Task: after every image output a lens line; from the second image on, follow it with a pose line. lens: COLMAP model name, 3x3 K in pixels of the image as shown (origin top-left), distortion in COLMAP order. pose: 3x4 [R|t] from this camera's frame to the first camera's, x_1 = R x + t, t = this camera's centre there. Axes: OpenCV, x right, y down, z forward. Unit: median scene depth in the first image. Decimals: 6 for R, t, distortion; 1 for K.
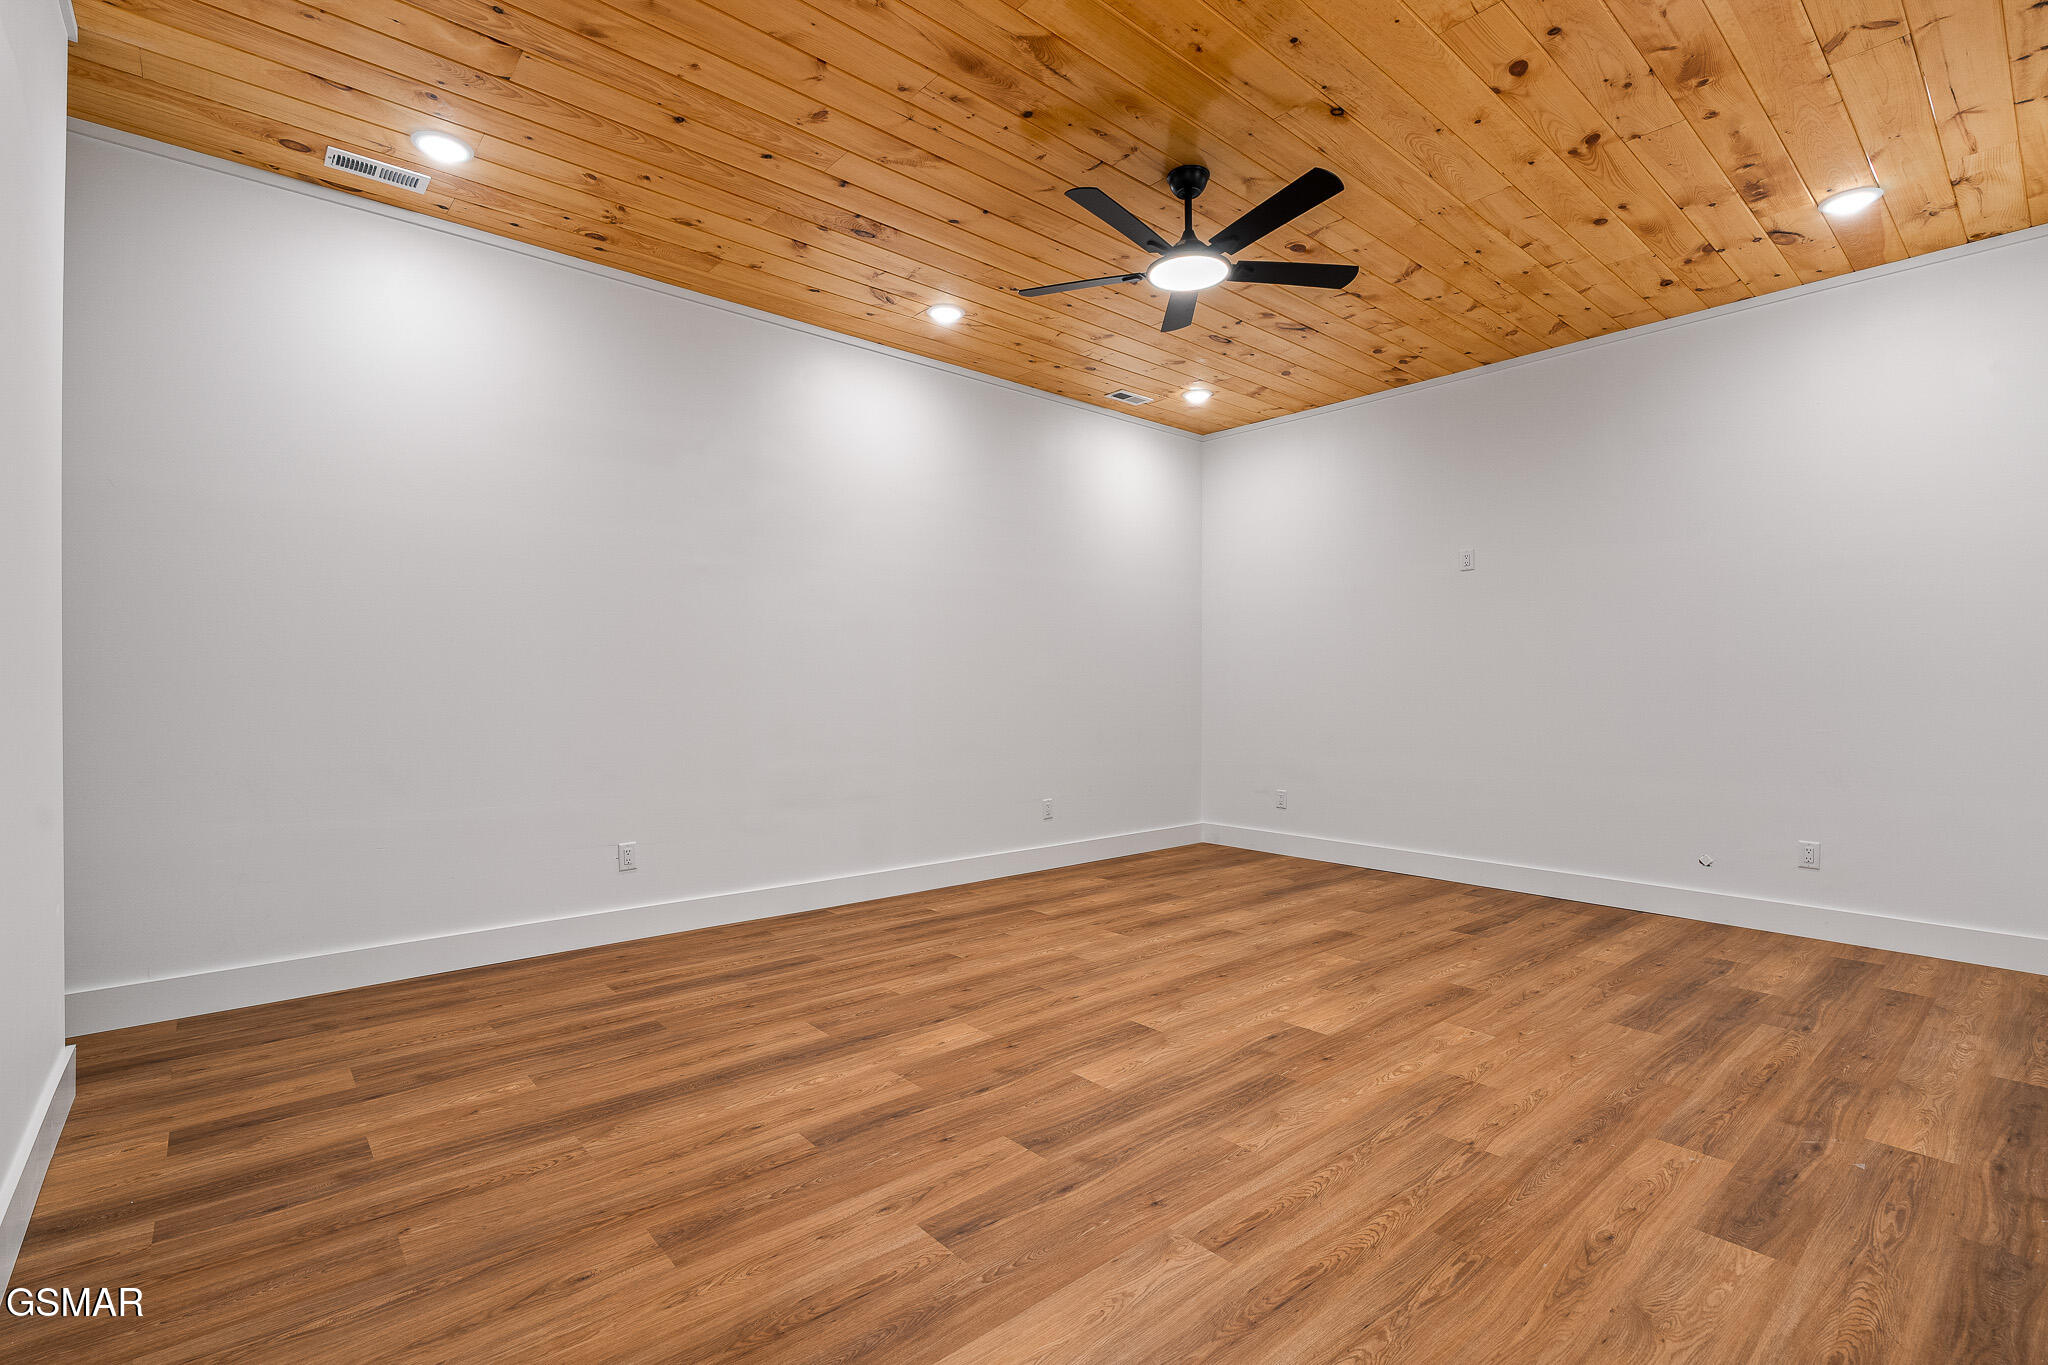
lens RADIAL K [[936.5, 0, 1024.2], [0, 936.5, 687.1], [0, 0, 1]] dist [-0.004429, 0.000370]
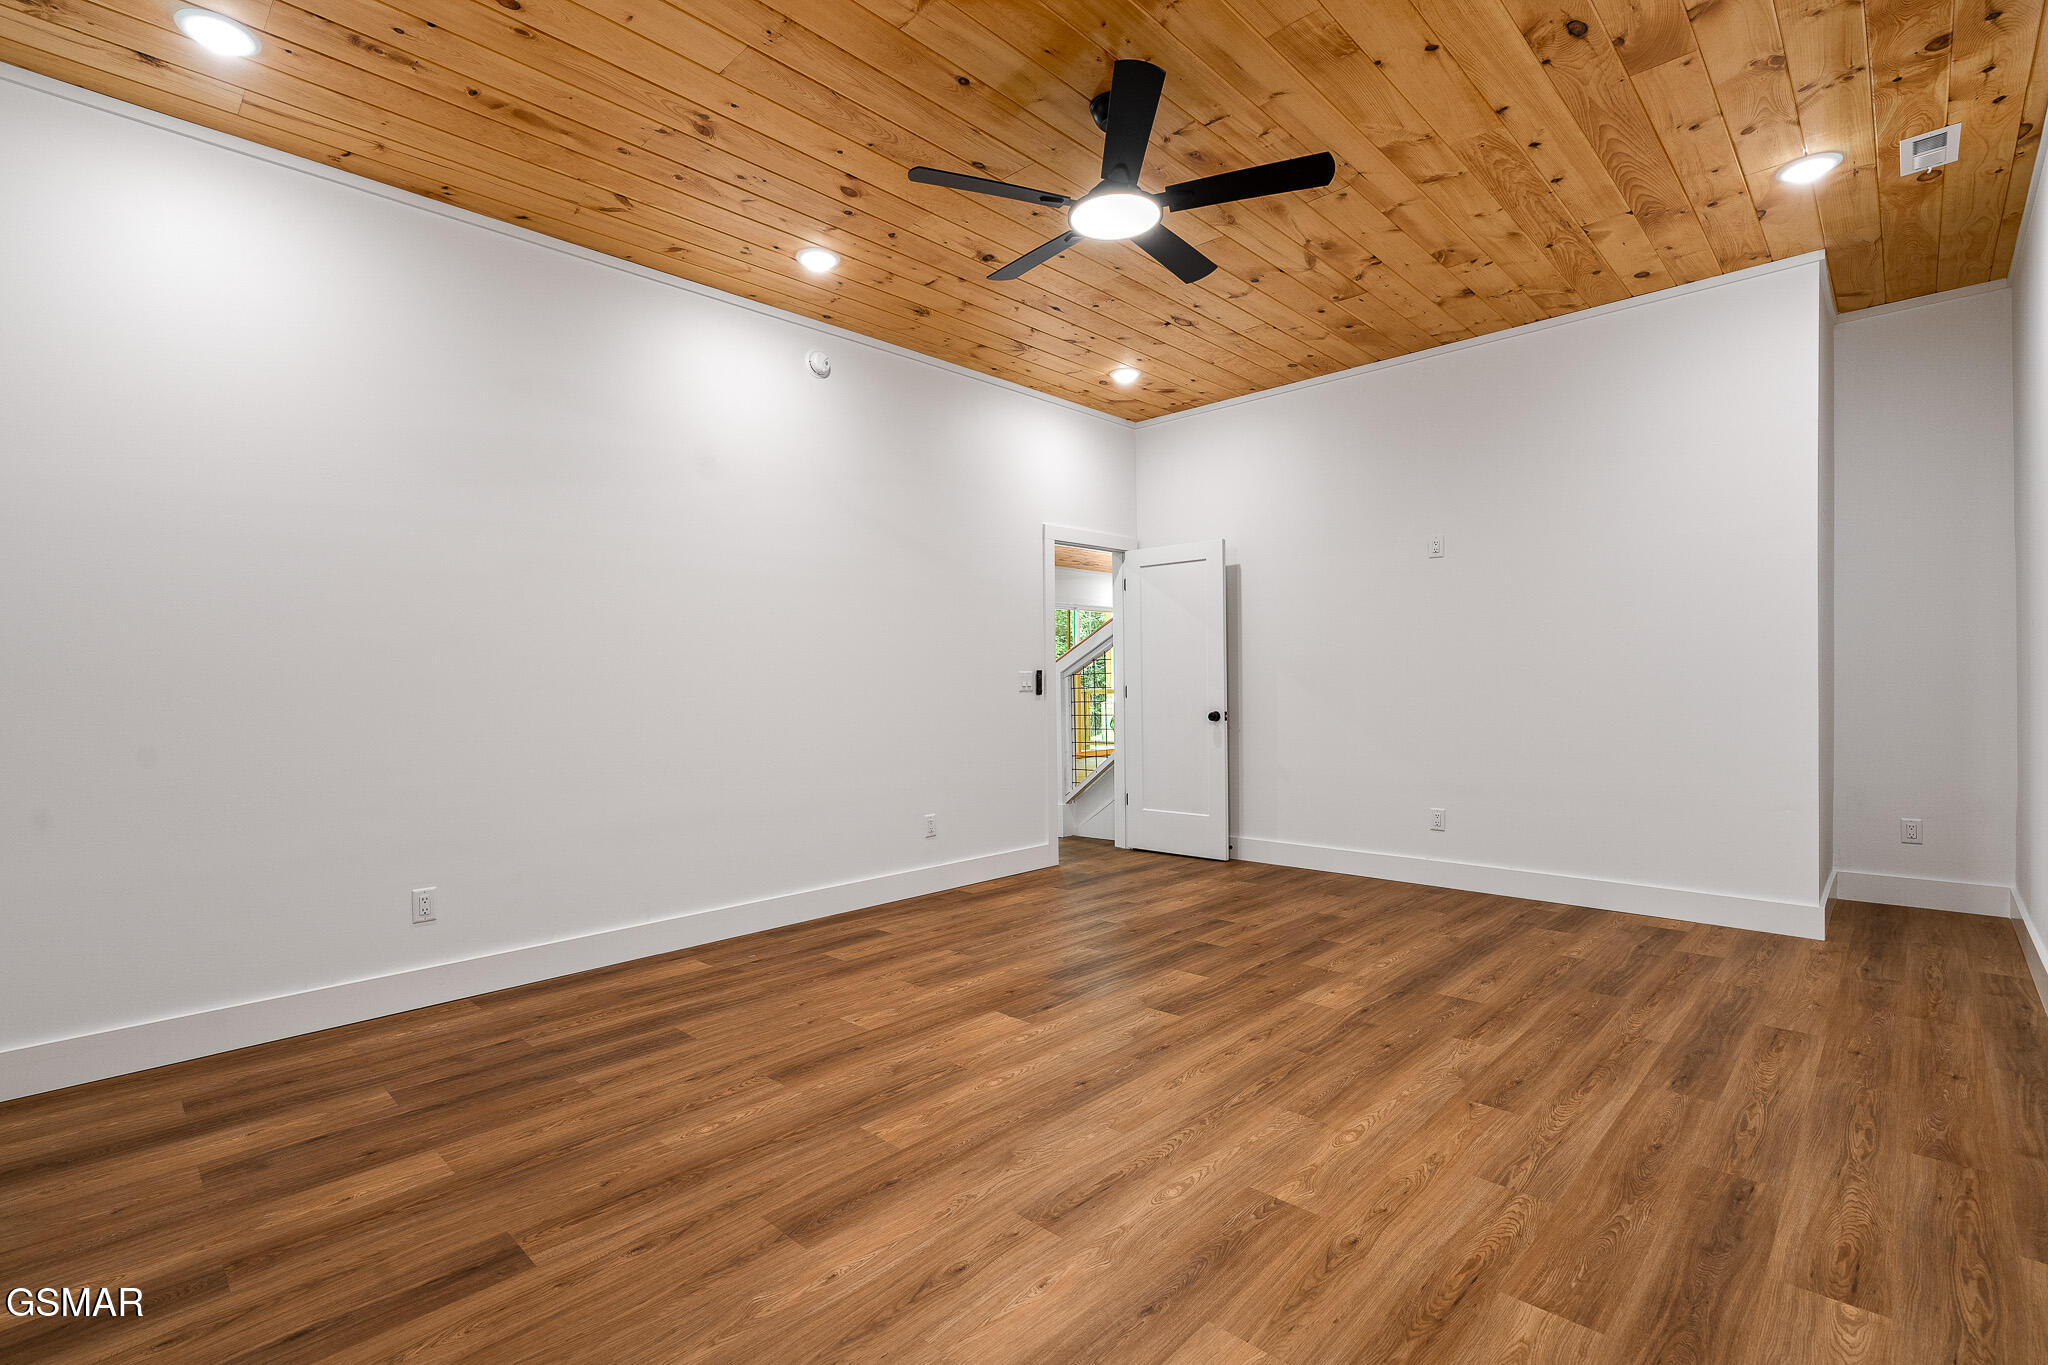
lens RADIAL K [[936.5, 0, 1023.9], [0, 936.5, 683.3], [0, 0, 1]] dist [-0.004429, 0.000370]
pose [[-0.995942, 0.011309, -0.089288, 0.373212], [0.011580, 0.999930, -0.002510, -0.004057], [0.089253, -0.003534, -0.996003, 2.020559]]
